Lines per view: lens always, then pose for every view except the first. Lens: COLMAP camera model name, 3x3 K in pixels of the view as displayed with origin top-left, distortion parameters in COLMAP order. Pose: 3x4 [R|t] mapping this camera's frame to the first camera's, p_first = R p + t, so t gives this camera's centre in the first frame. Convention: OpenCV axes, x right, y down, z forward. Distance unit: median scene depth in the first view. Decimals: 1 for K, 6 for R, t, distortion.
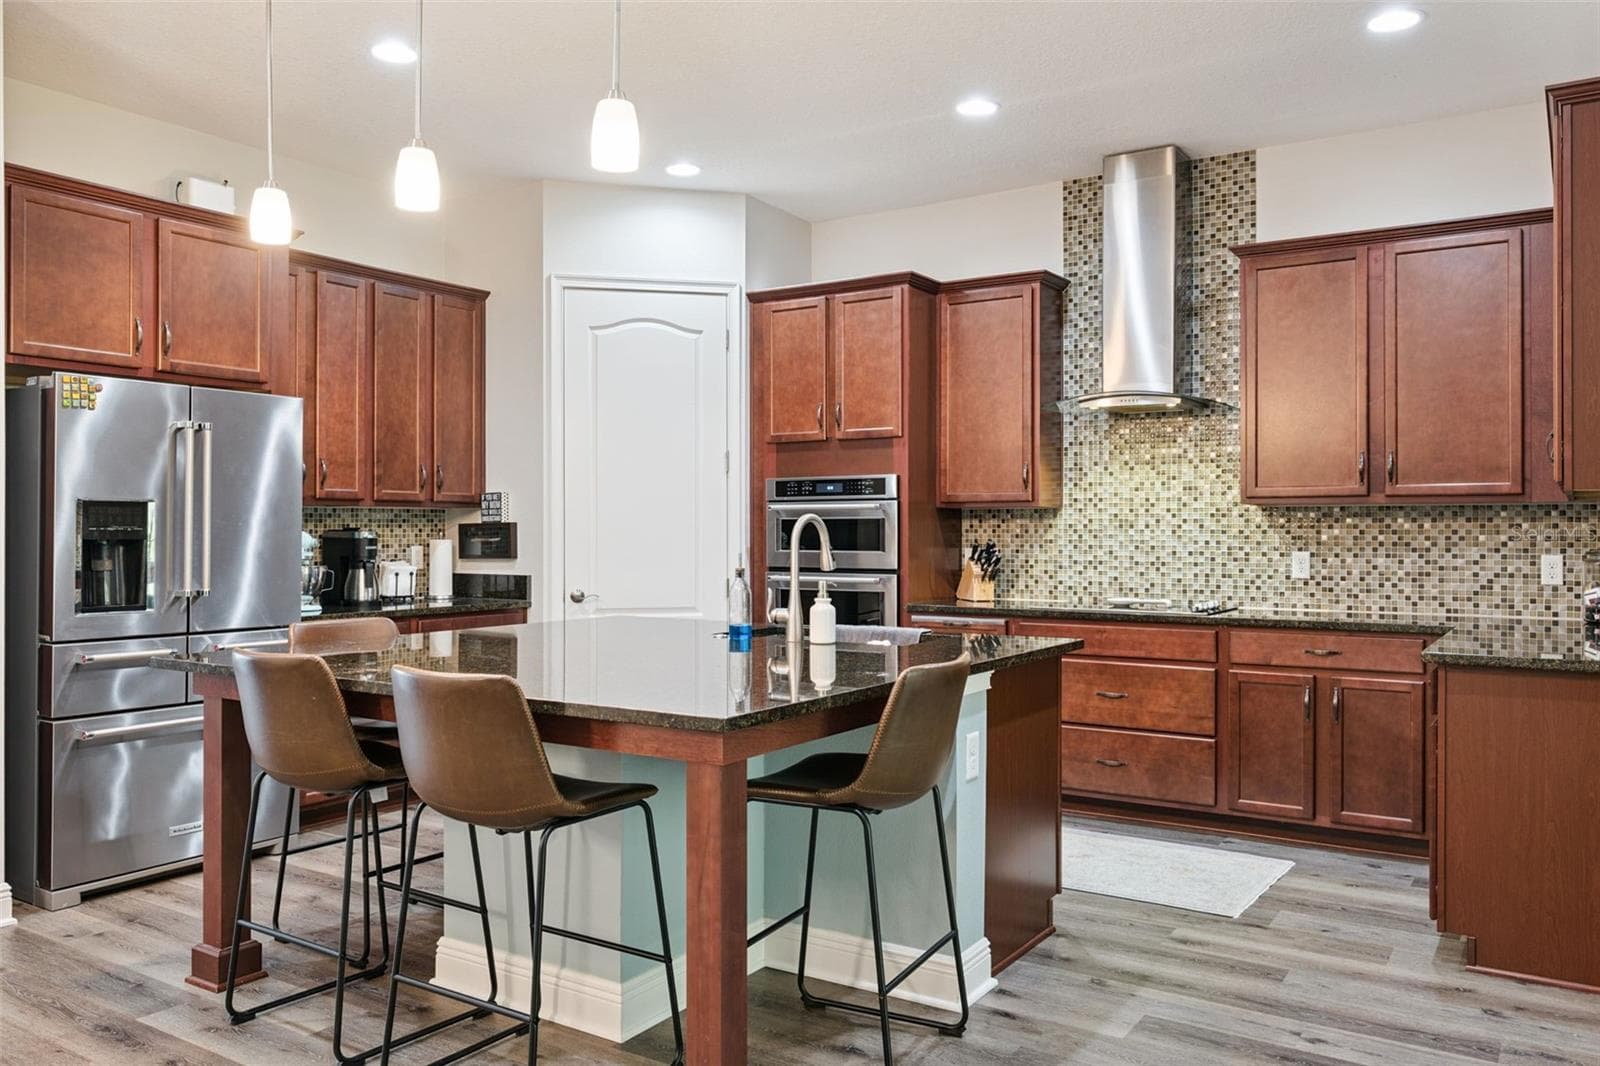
lens RADIAL K [[1199.4, 0, 800.2], [0, 1199.4, 533.8], [0, 0, 1]] dist [-0.012117, 0.001225]
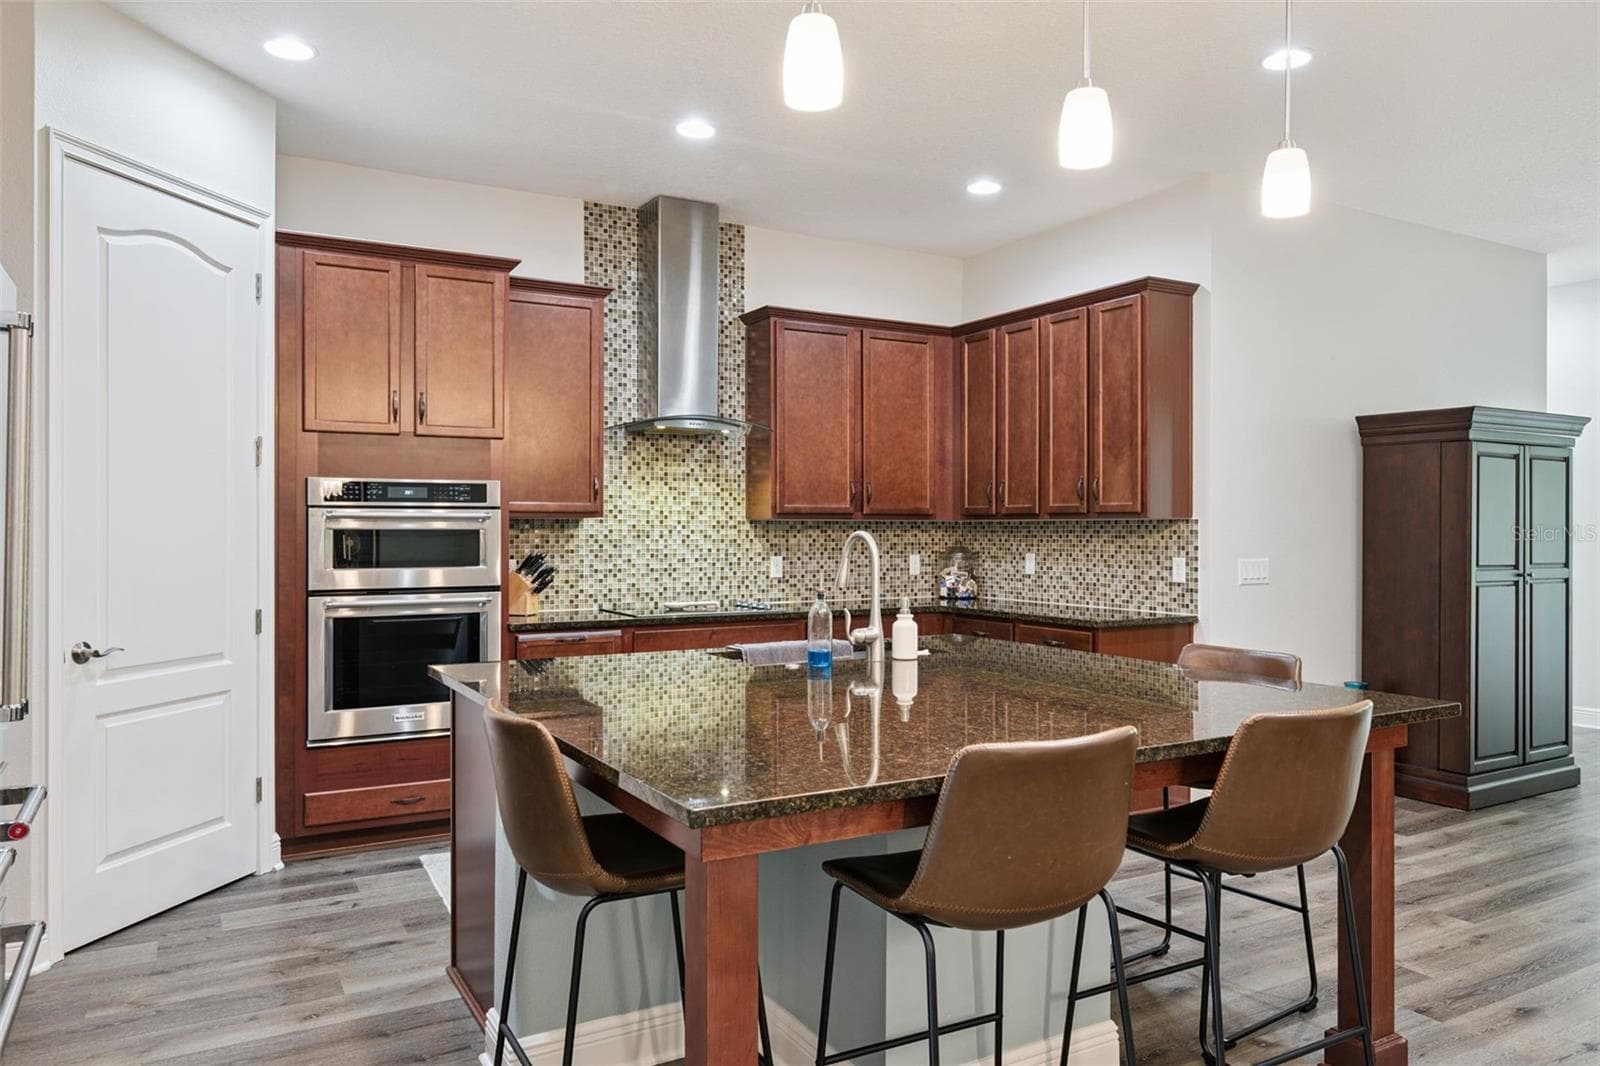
lens RADIAL K [[1091.3, 0, 798.9], [0, 1091.3, 525.8], [0, 0, 1]] dist [-0.005431, 0.002306]
pose [[0.449879, 0.001991, 0.893087, -0.554542], [0.003173, 0.999988, -0.003827, -0.011714], [-0.893084, 0.004556, 0.449867, 0.432343]]
